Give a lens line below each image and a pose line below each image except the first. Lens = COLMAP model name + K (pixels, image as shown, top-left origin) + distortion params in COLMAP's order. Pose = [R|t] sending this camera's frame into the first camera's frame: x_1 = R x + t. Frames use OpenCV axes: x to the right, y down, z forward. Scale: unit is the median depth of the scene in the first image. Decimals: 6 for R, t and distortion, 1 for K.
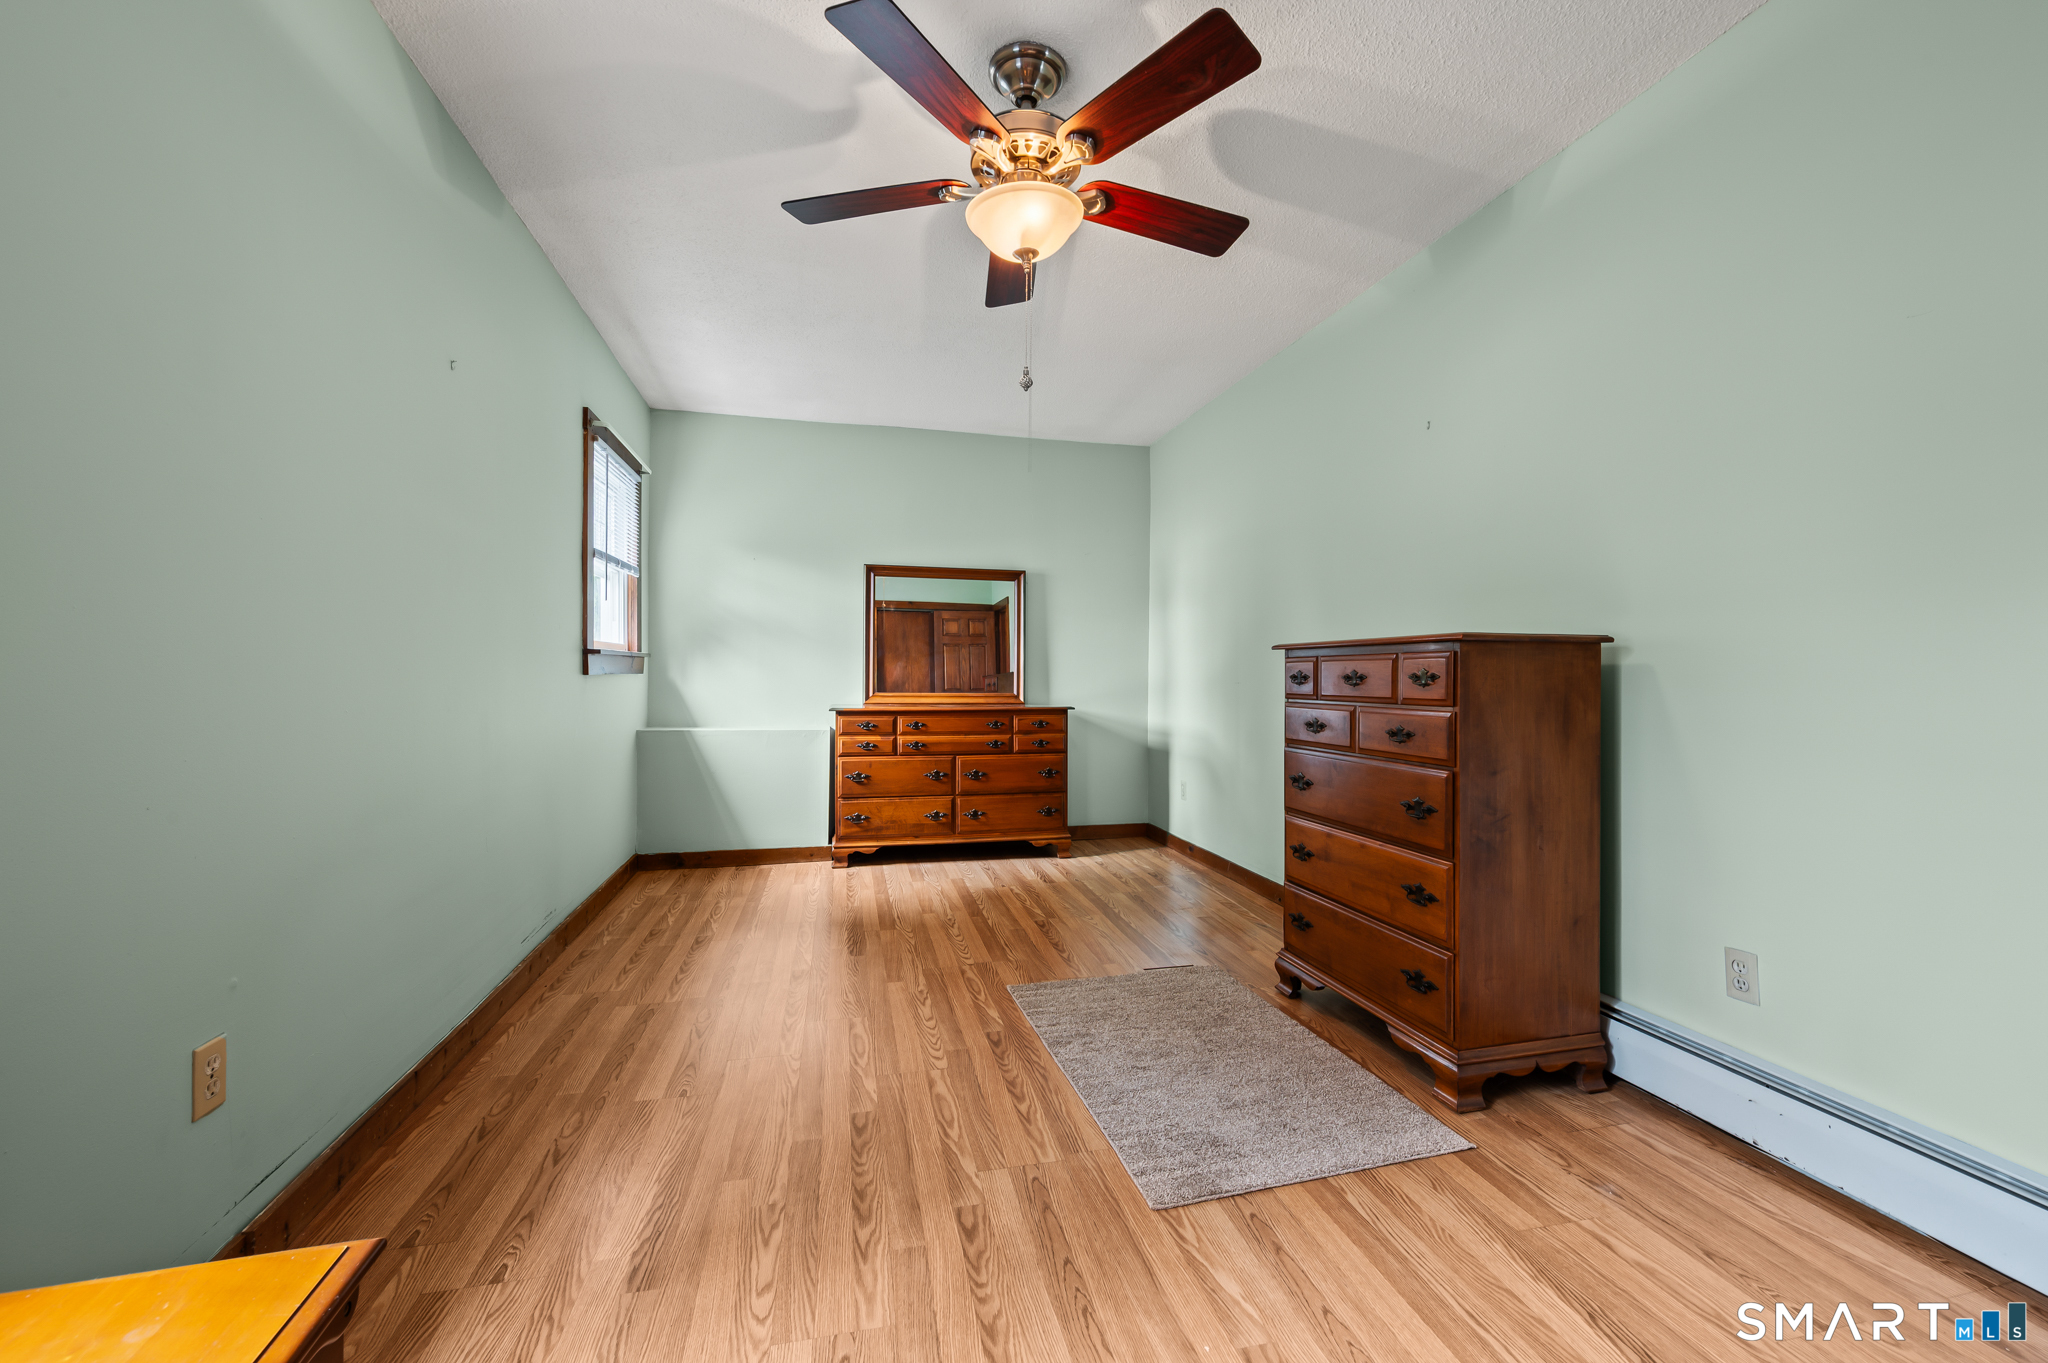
lens RADIAL K [[816.4, 0, 1033.0], [0, 816.4, 677.9], [0, 0, 1]] dist [0.001834, -0.000125]
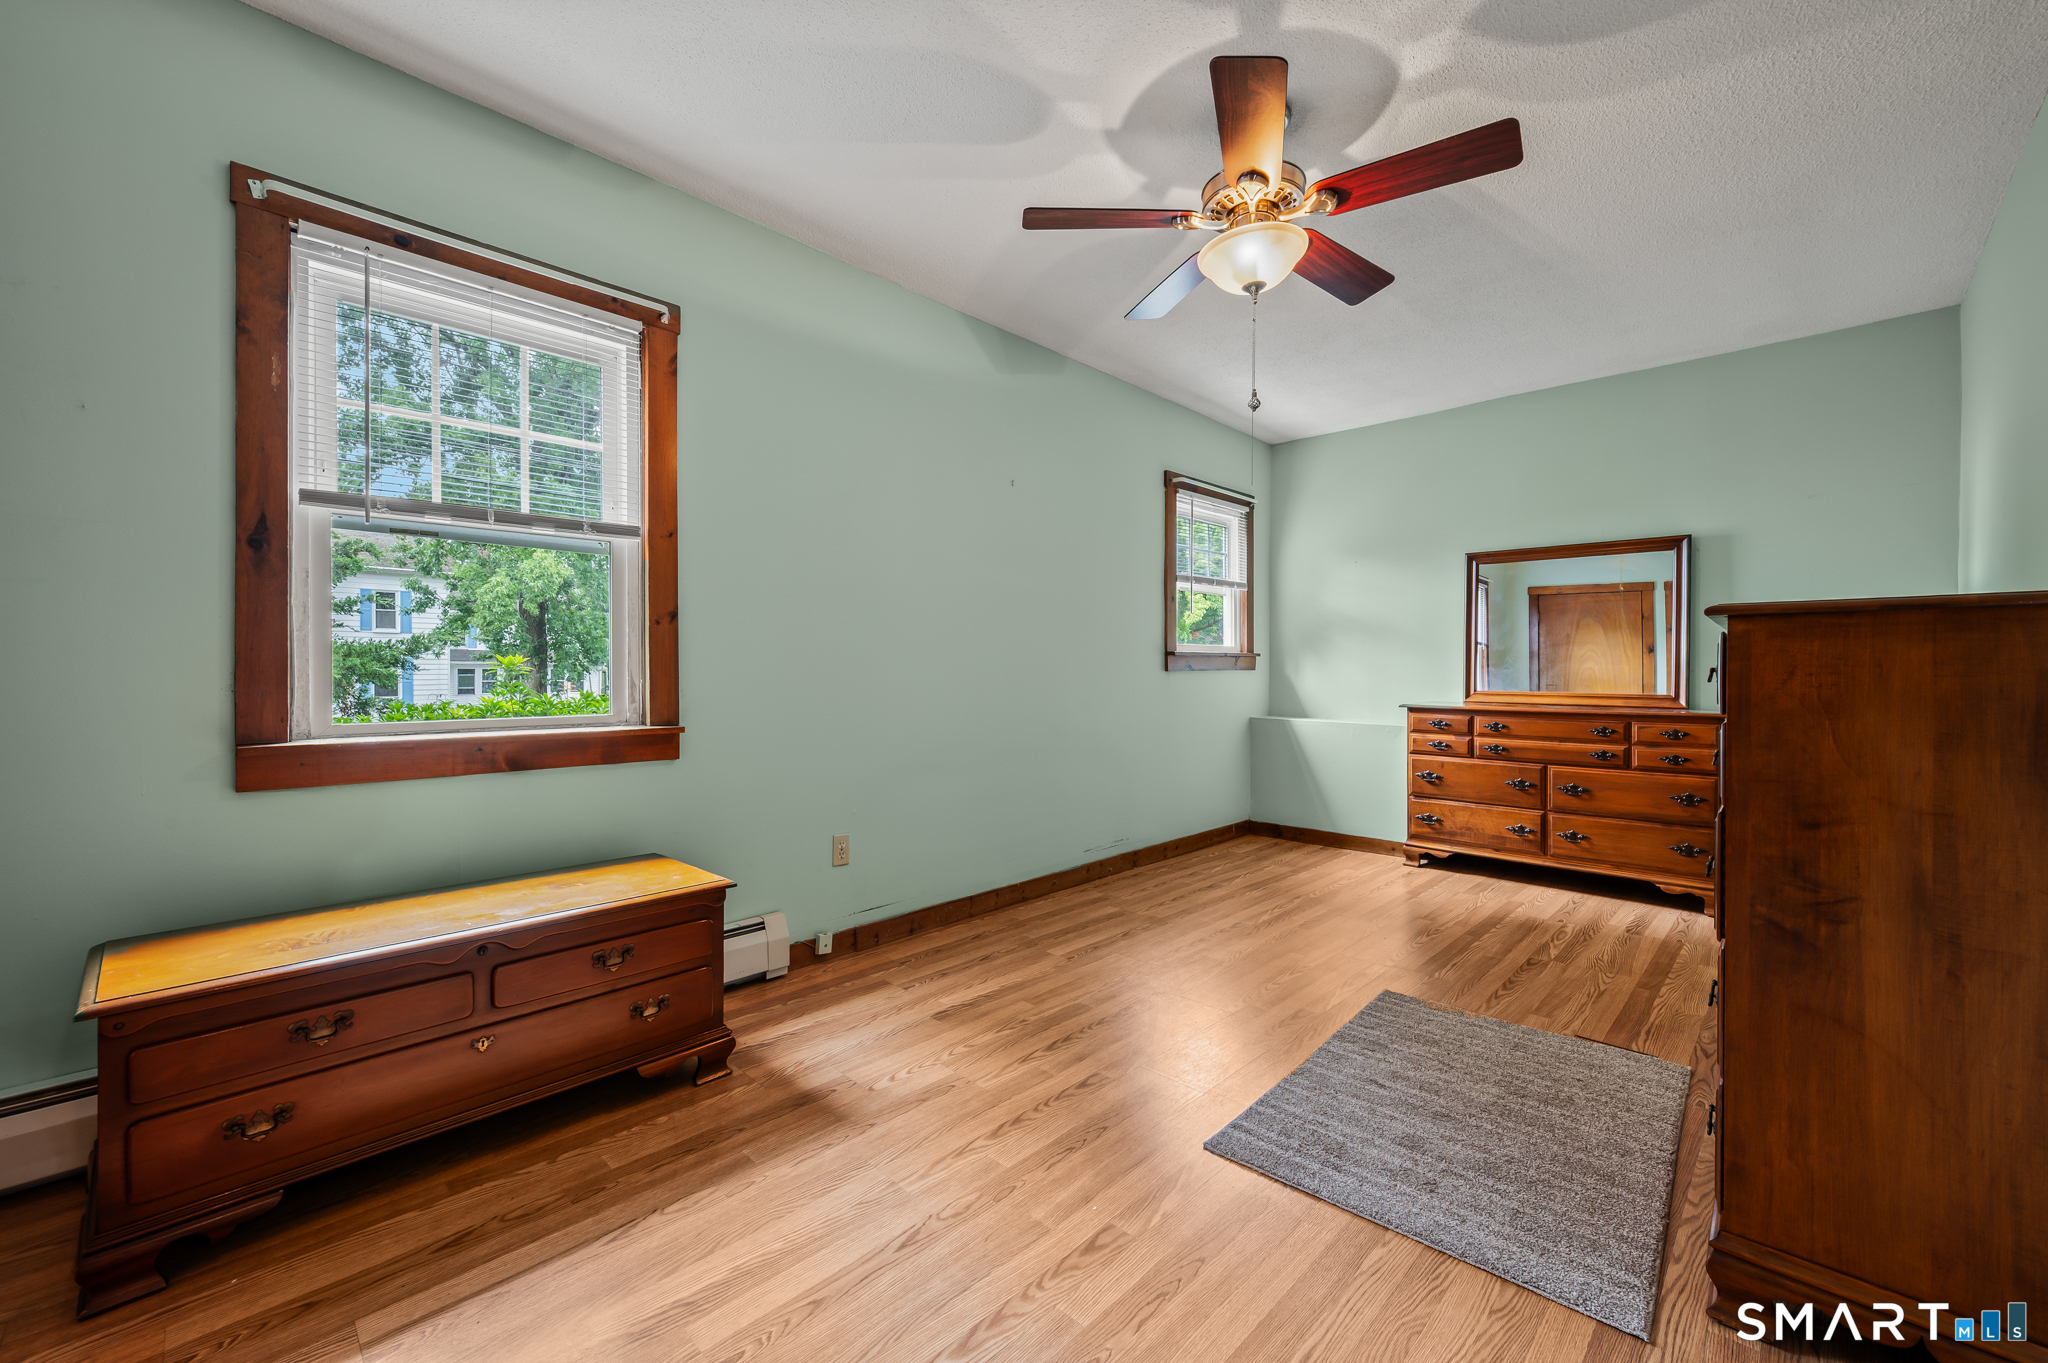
lens RADIAL K [[816.4, 0, 1013.9], [0, 816.4, 676.9], [0, 0, 1]] dist [0.001834, -0.000125]
pose [[0.525351, 0.004476, -0.850874, 0.350602], [-0.002825, 0.999990, 0.003516, 0.001179], [0.850881, 0.000556, 0.525358, 0.068718]]
